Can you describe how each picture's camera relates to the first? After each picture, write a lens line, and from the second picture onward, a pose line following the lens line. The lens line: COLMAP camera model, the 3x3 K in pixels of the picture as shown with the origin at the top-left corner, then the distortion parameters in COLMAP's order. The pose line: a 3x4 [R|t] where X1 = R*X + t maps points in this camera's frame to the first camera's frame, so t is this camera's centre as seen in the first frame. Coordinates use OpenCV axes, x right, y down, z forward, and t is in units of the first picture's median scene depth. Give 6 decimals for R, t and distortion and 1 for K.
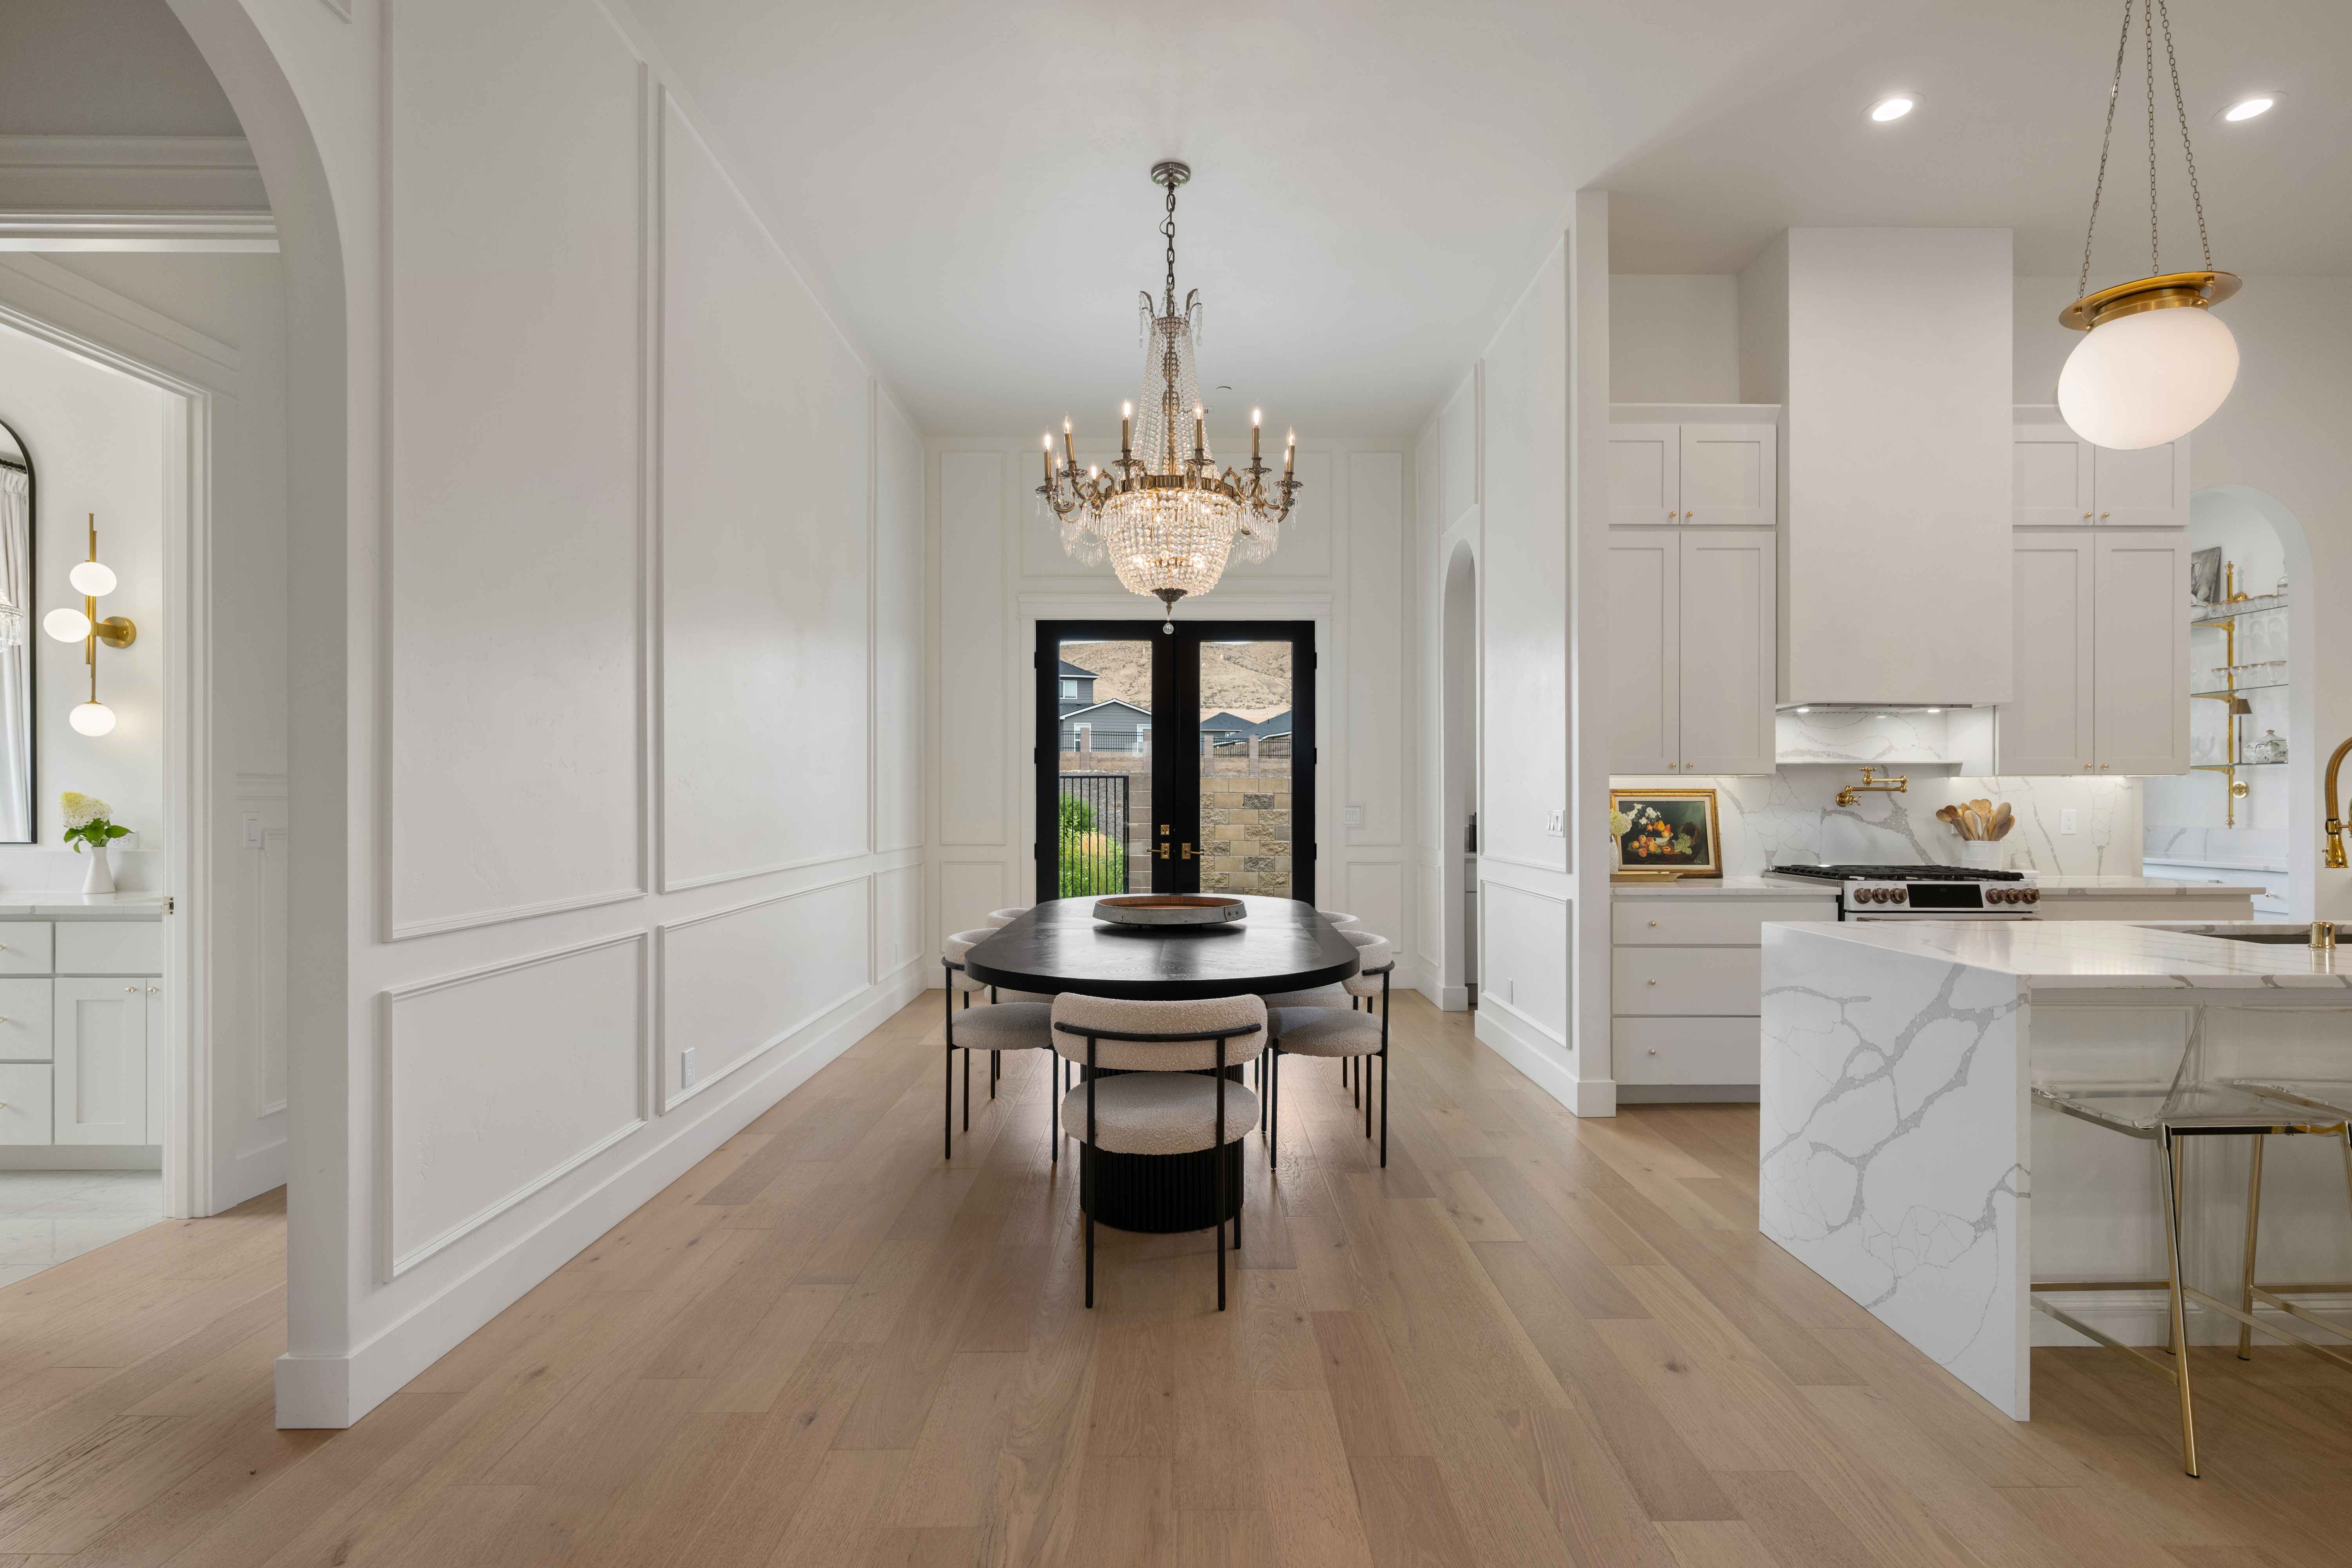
lens RADIAL K [[1138.3, 0, 1177.8], [0, 1138.3, 797.6], [0, 0, 1]] dist [0.001451, 0.000549]
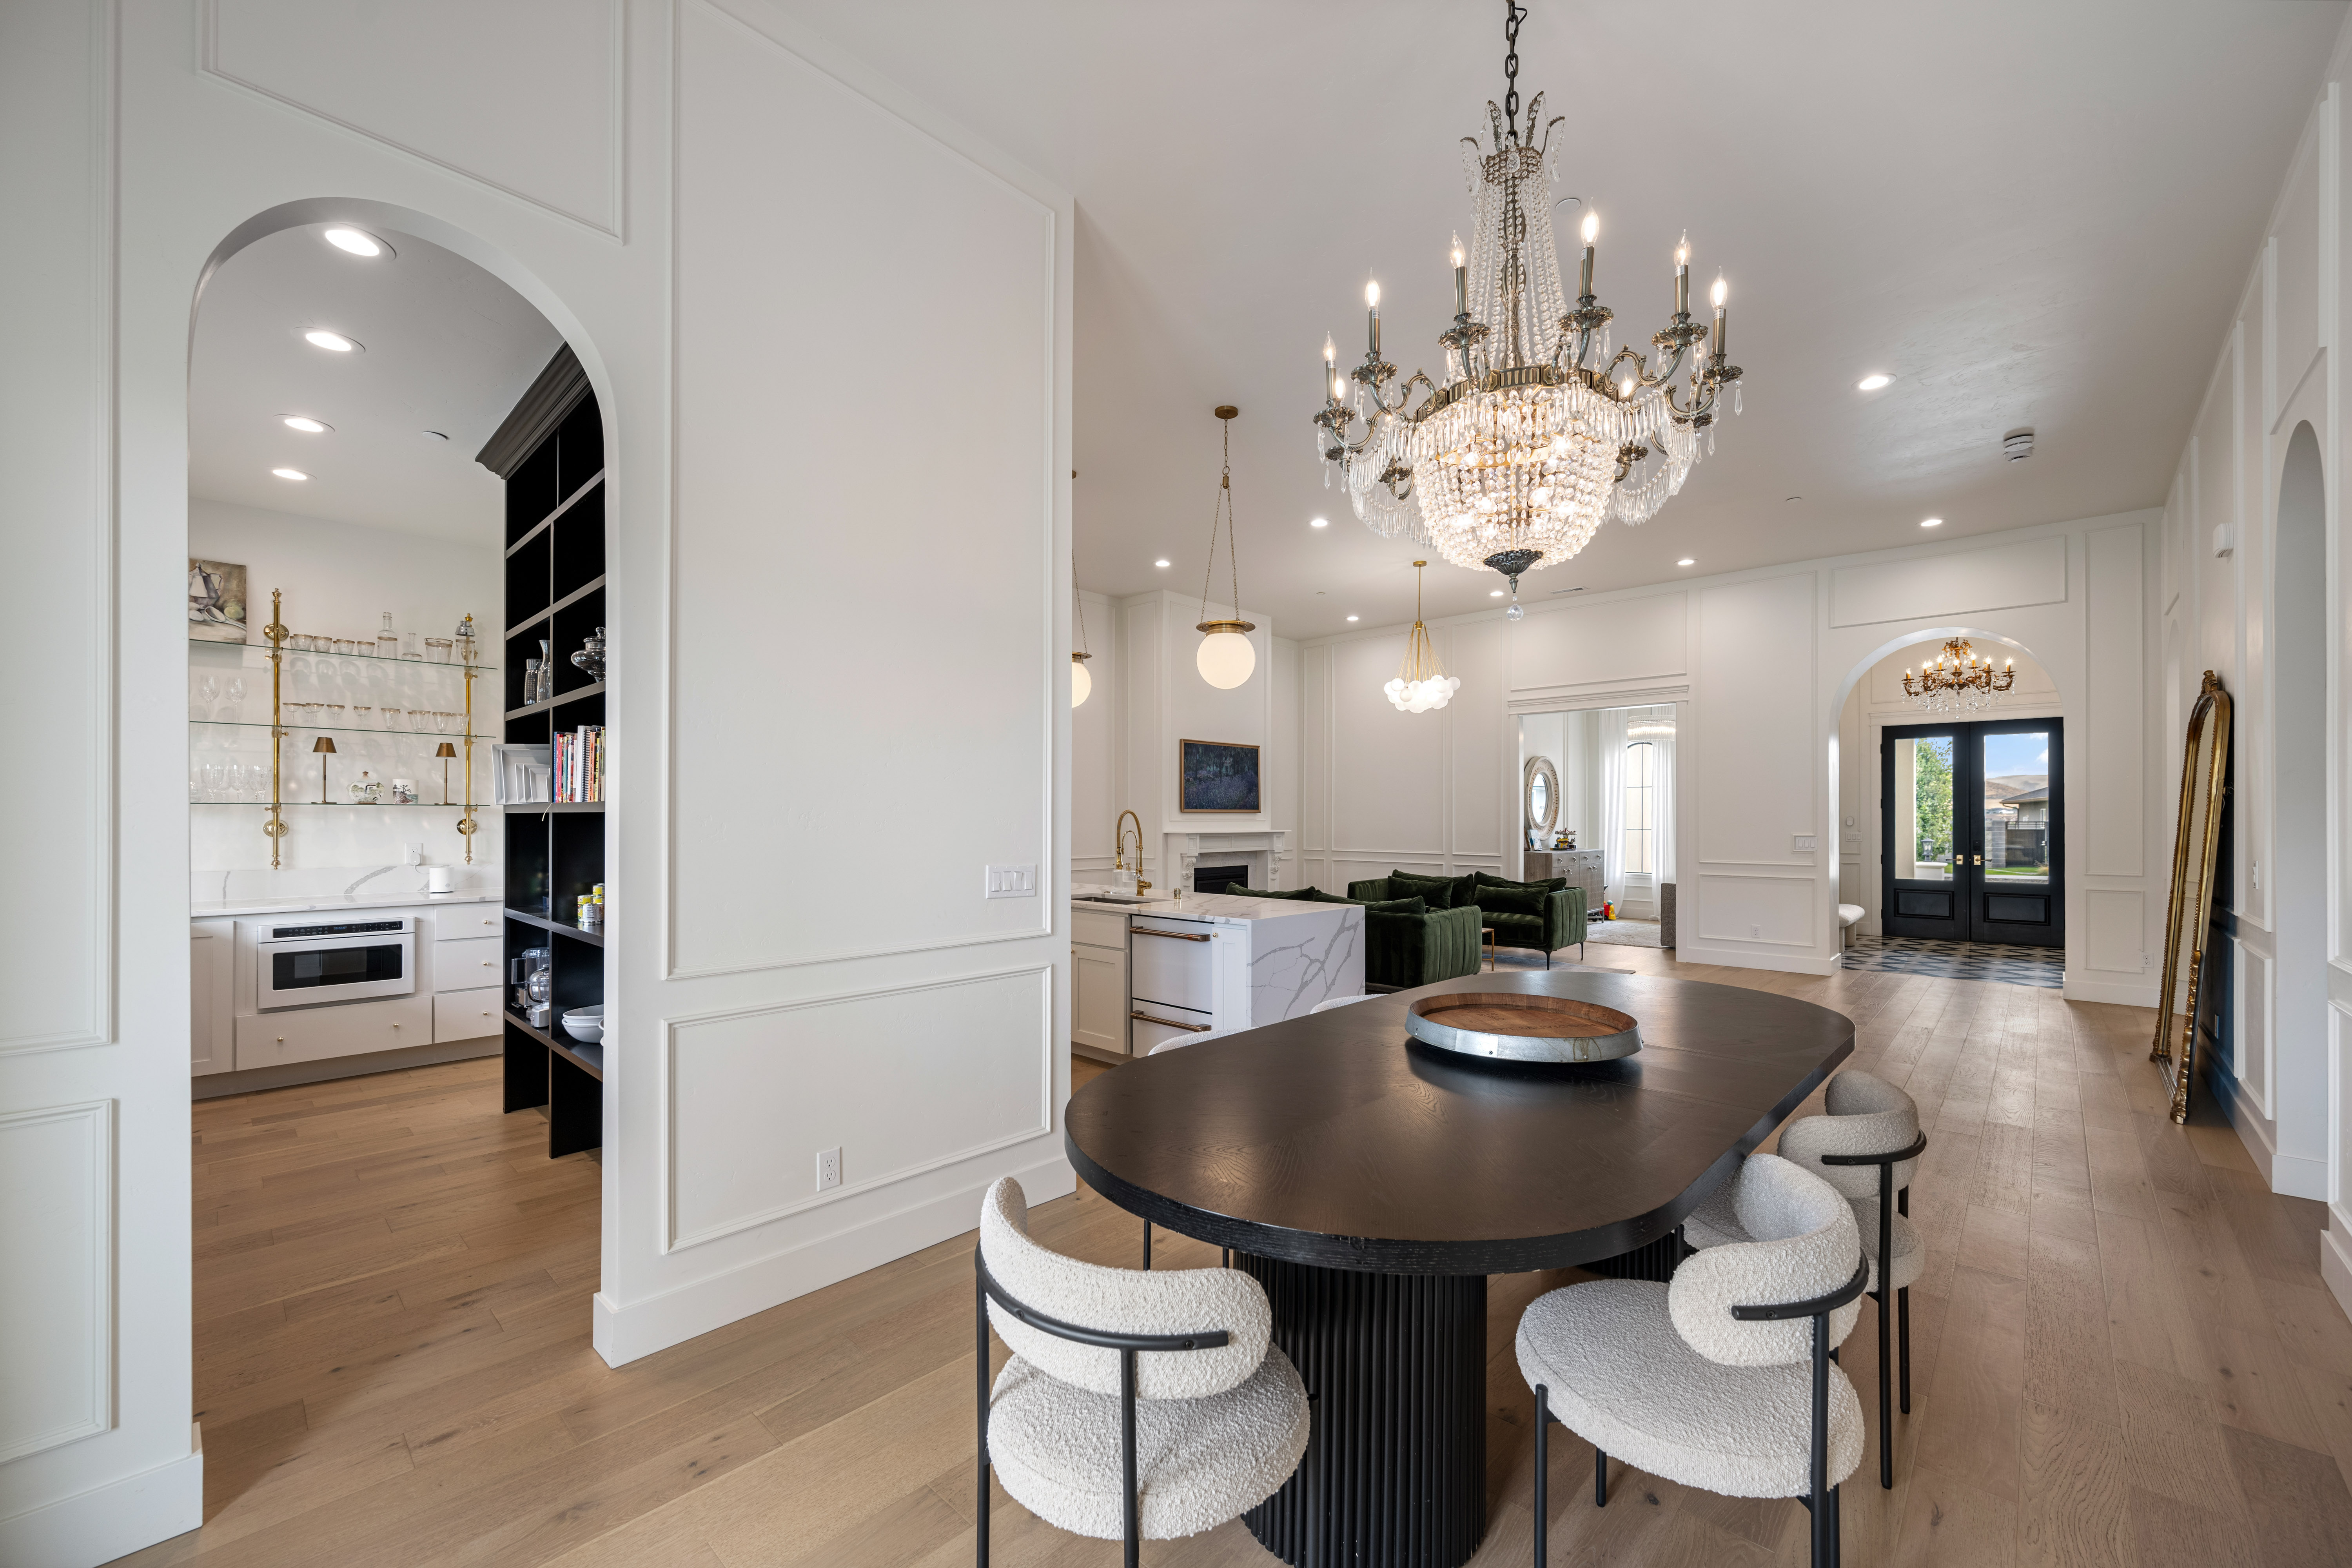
lens RADIAL K [[930.7, 0, 1184.7], [0, 930.7, 820.0], [0, 0, 1]] dist [-0.000431, 0.000008]
pose [[-0.722502, -0.005513, 0.691347, -0.486133], [-0.002667, 0.999983, 0.005187, -0.056830], [-0.691363, 0.001904, -0.722505, 2.973064]]
